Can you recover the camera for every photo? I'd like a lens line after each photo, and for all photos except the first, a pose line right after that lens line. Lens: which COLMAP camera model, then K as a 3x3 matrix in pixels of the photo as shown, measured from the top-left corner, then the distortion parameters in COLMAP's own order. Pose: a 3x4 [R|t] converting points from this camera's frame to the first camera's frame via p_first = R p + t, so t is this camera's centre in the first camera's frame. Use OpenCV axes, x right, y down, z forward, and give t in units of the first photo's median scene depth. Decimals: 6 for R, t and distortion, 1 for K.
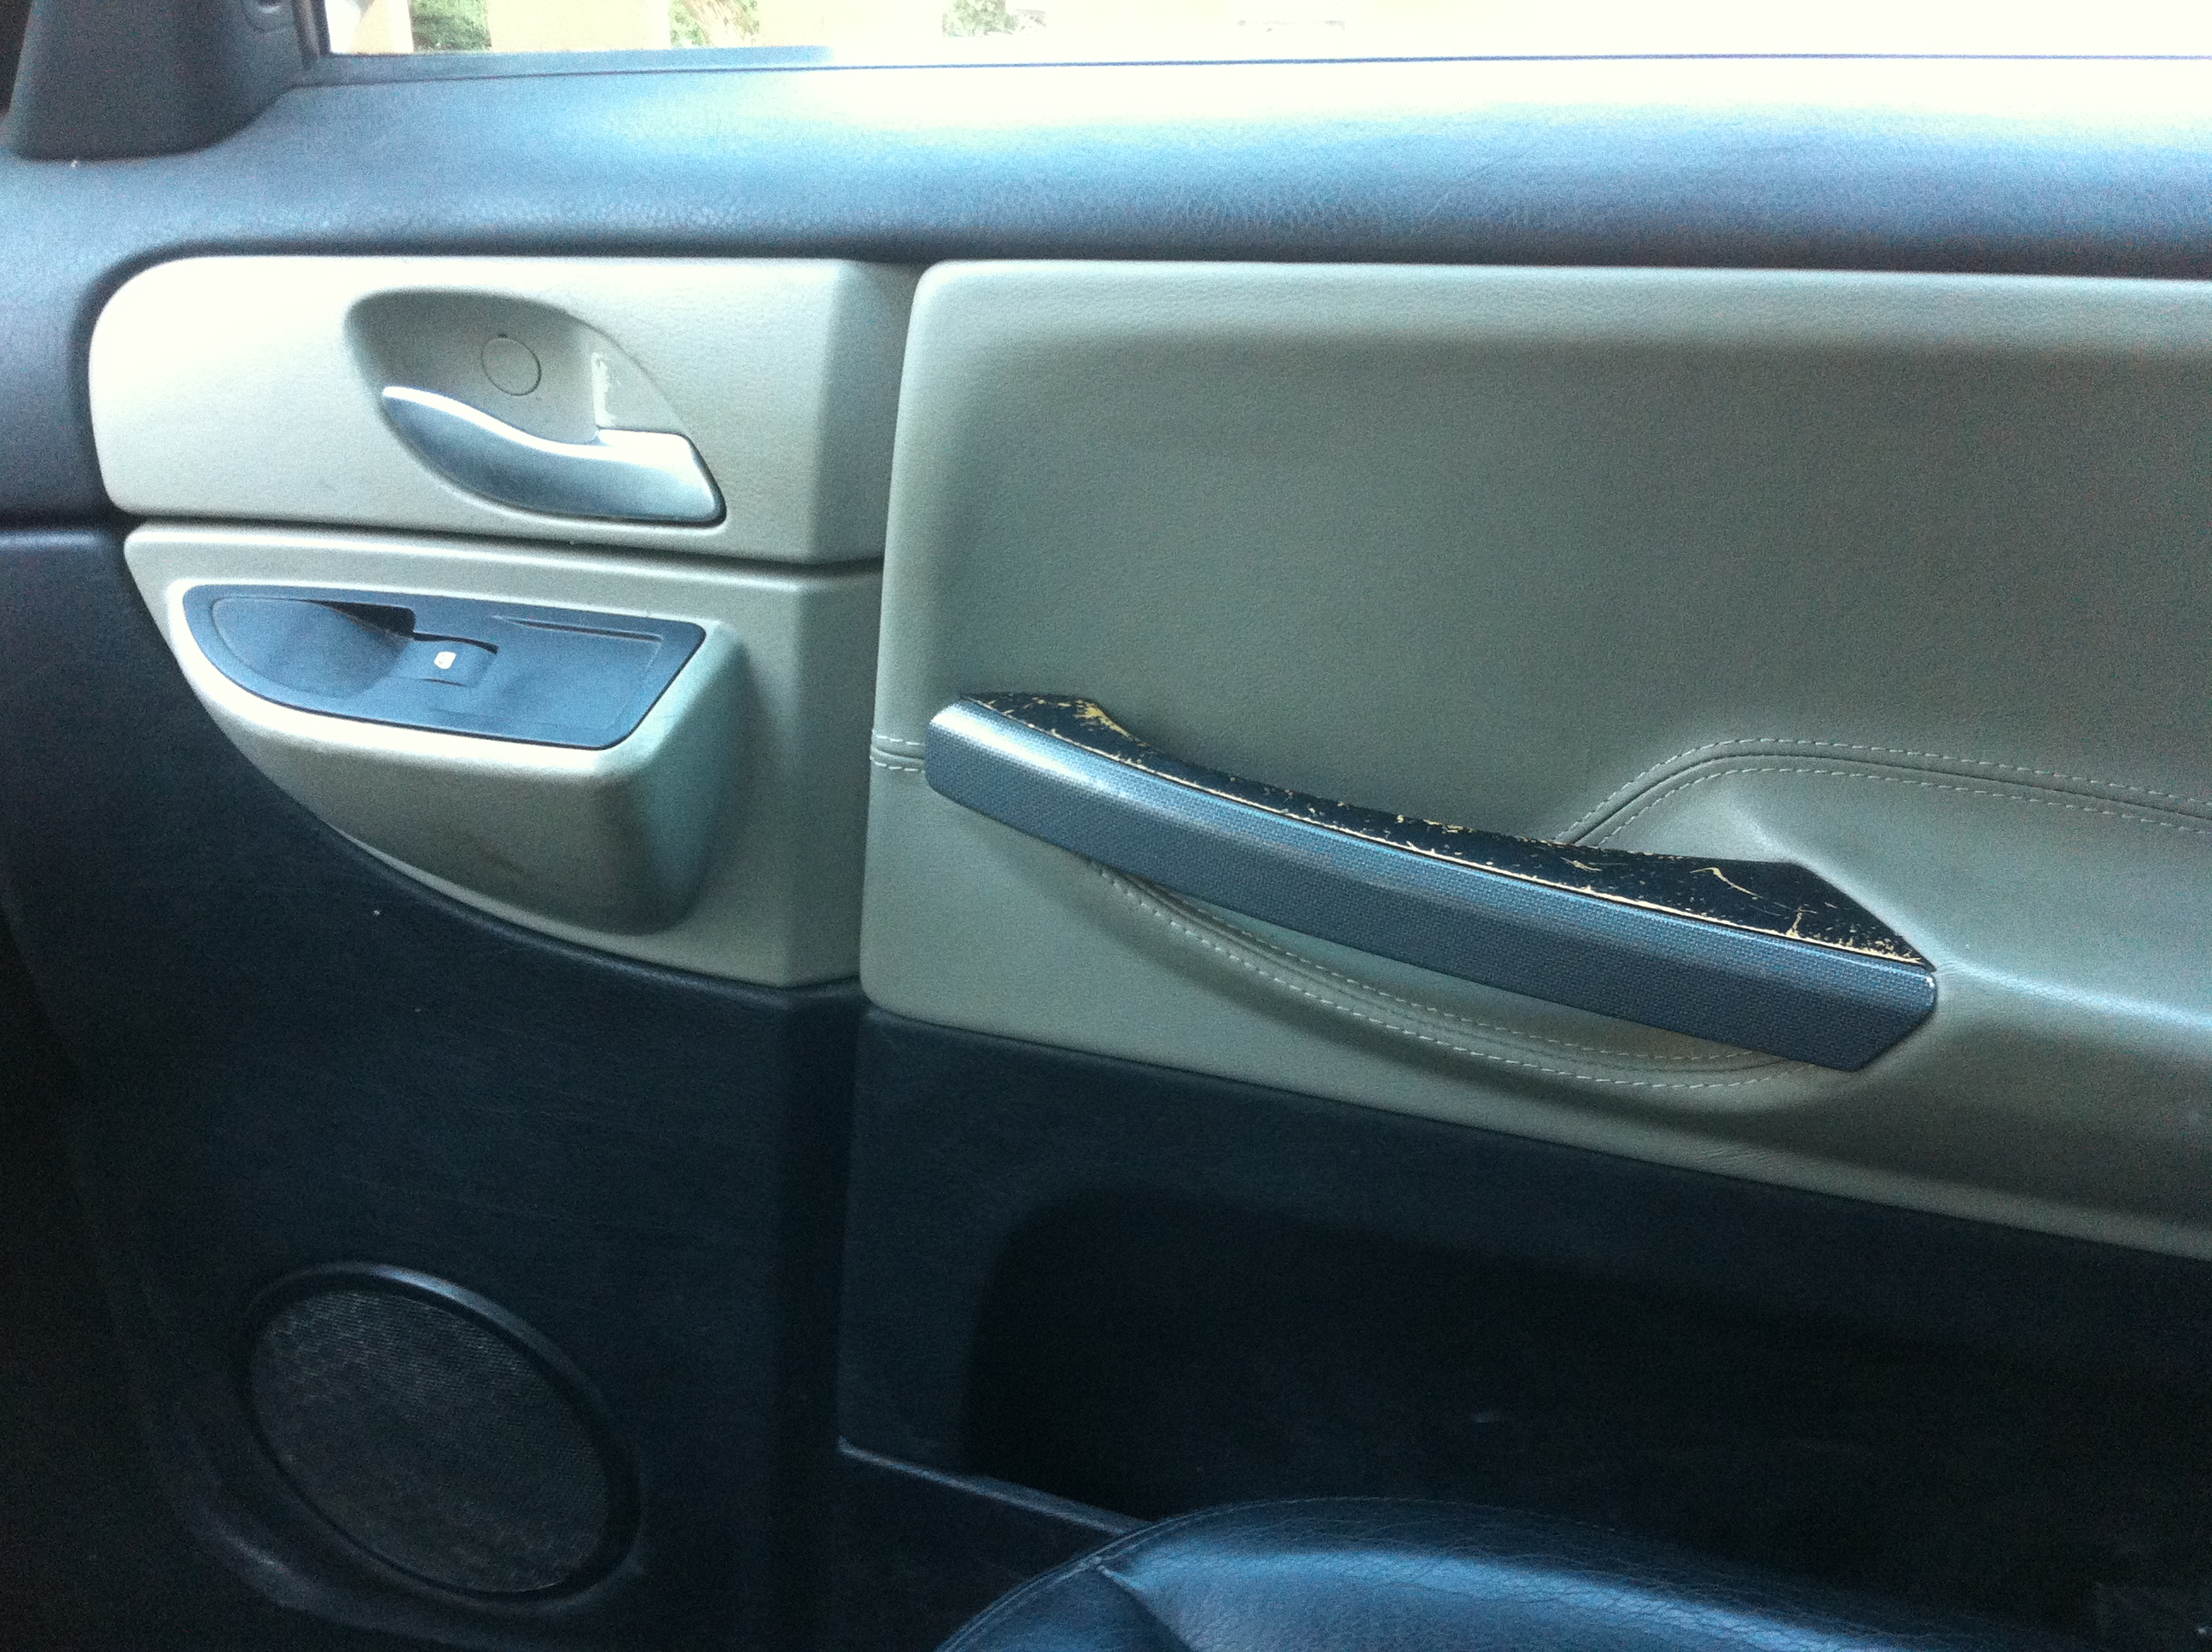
lens RADIAL K [[2219.2, 0, 1106.0], [0, 2219.2, 826.0], [0, 0, 1]] dist [0.025729, -0.160809]
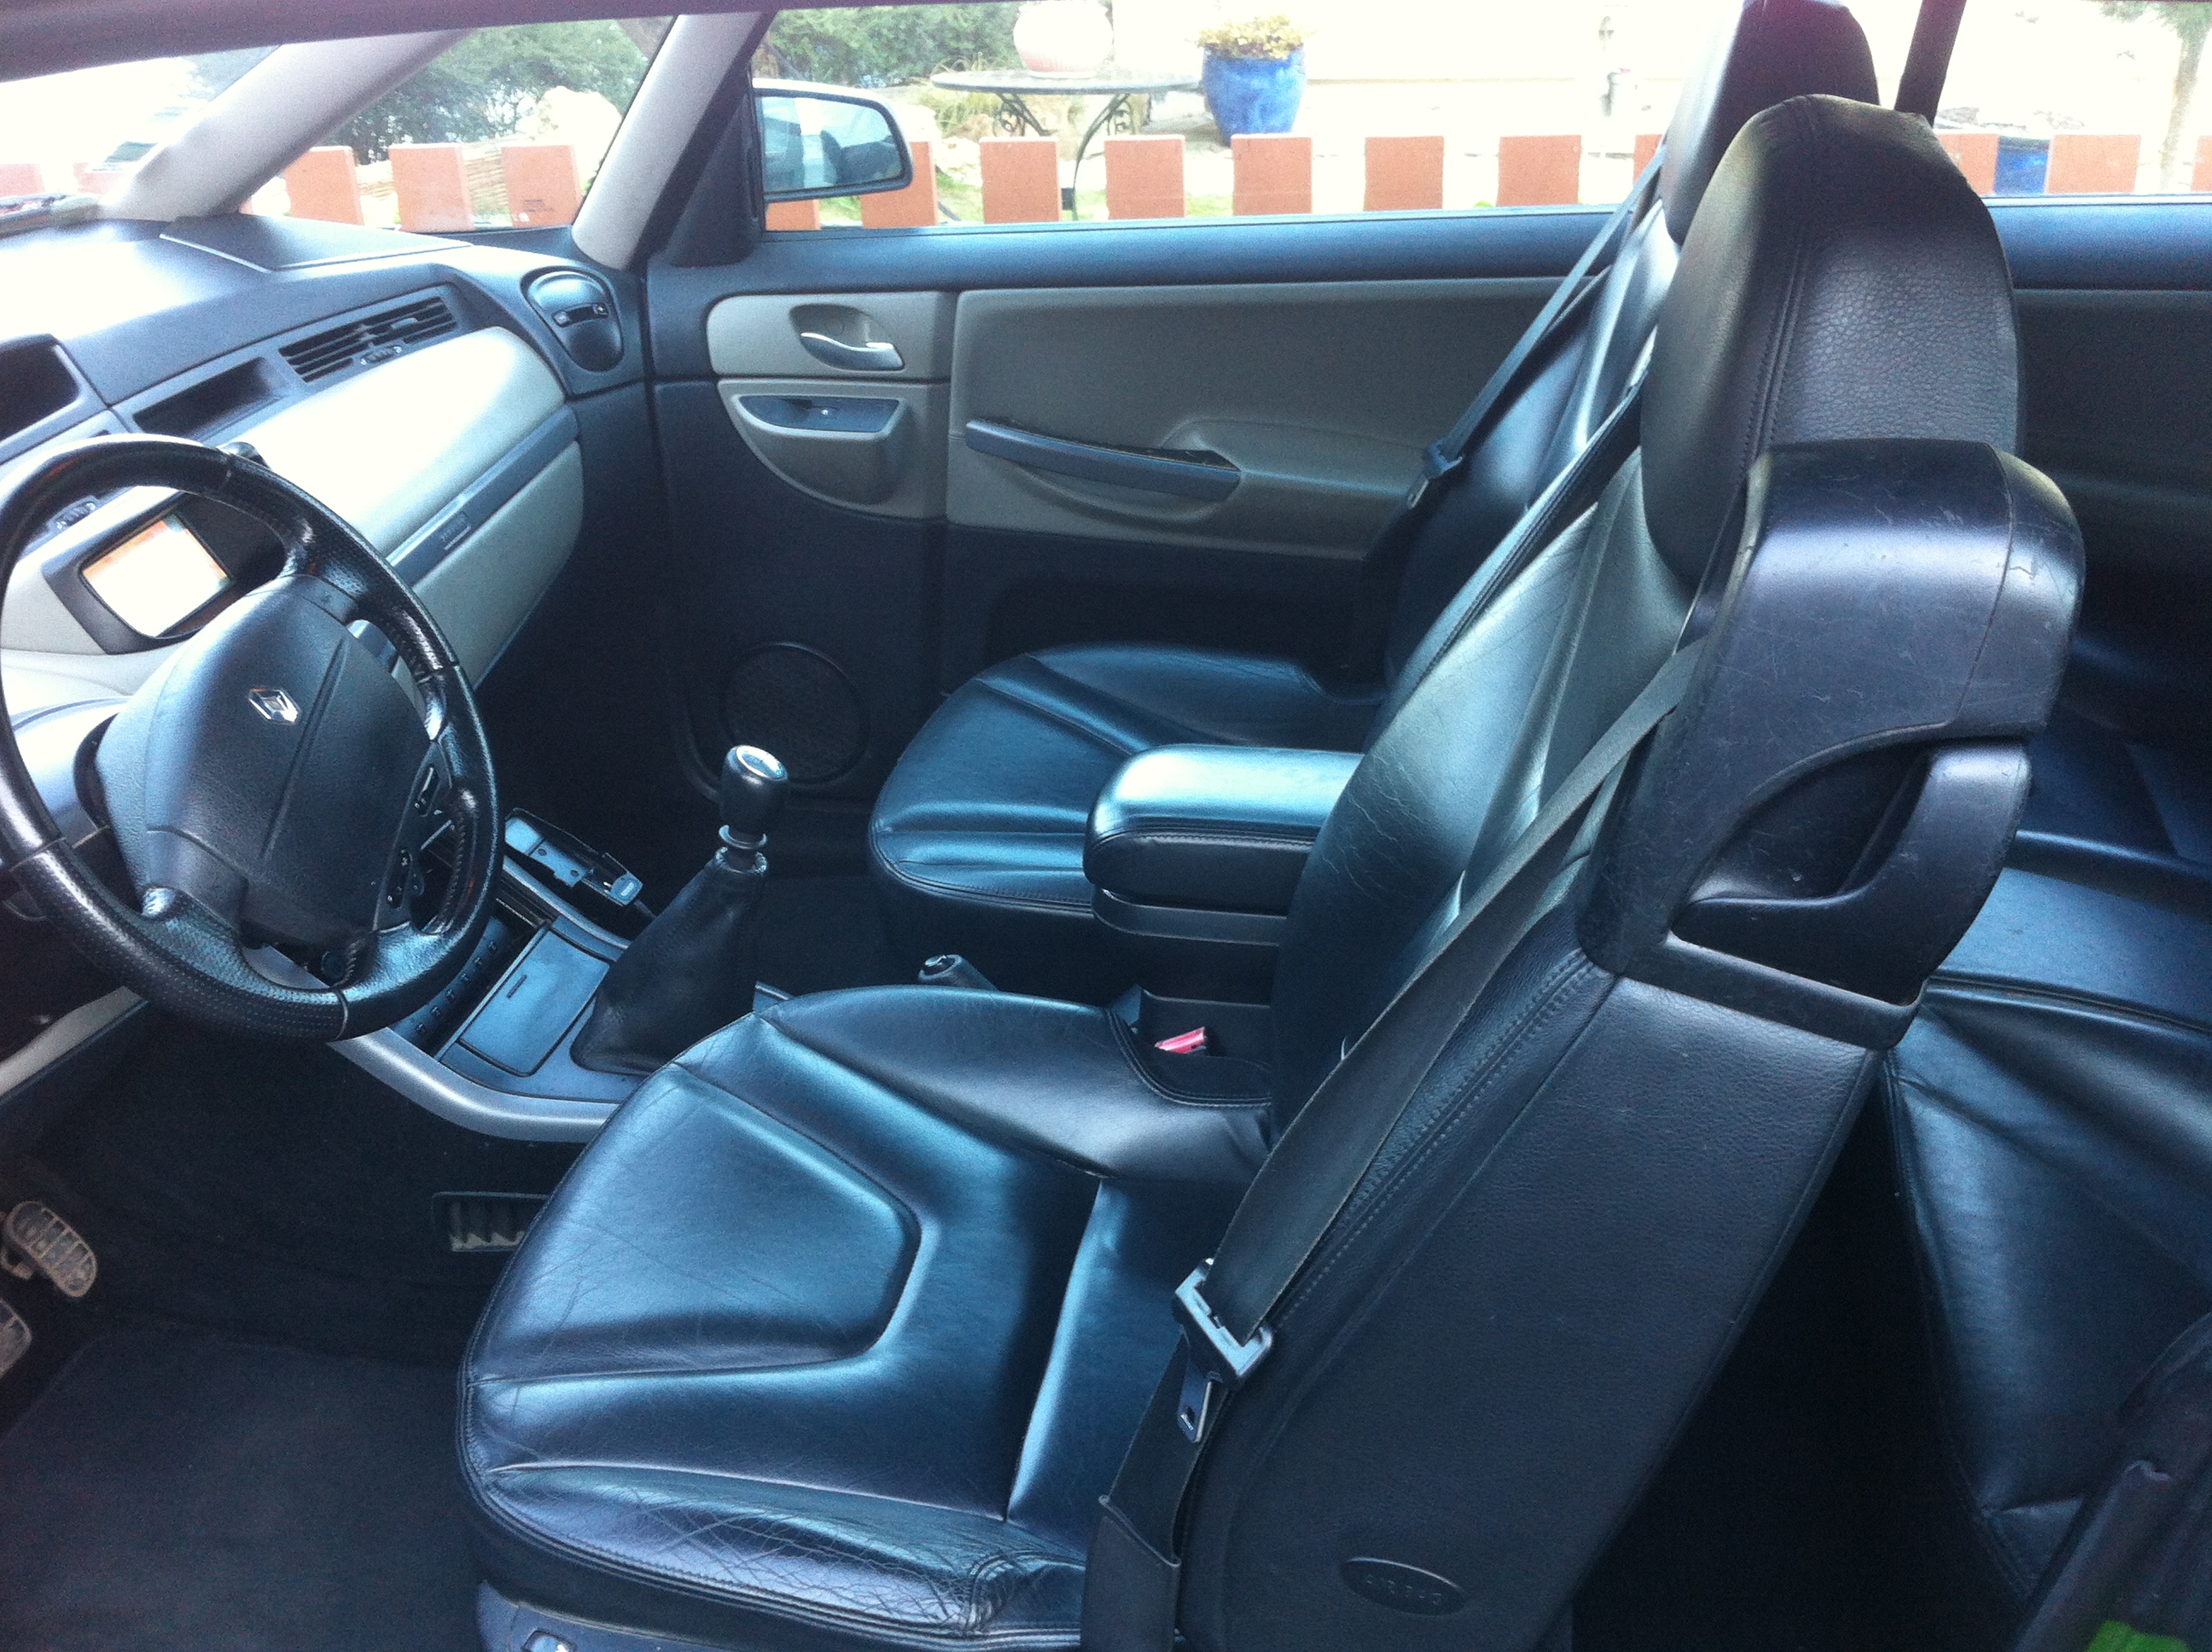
lens RADIAL K [[2219.2, 0, 1106.0], [0, 2219.2, 826.0], [0, 0, 1]] dist [0.025729, -0.160809]
pose [[0.999315, -0.036597, 0.005544, 0.092982], [0.036618, 0.999322, -0.003818, 0.585587], [-0.005401, 0.004018, 0.999977, -2.393600]]
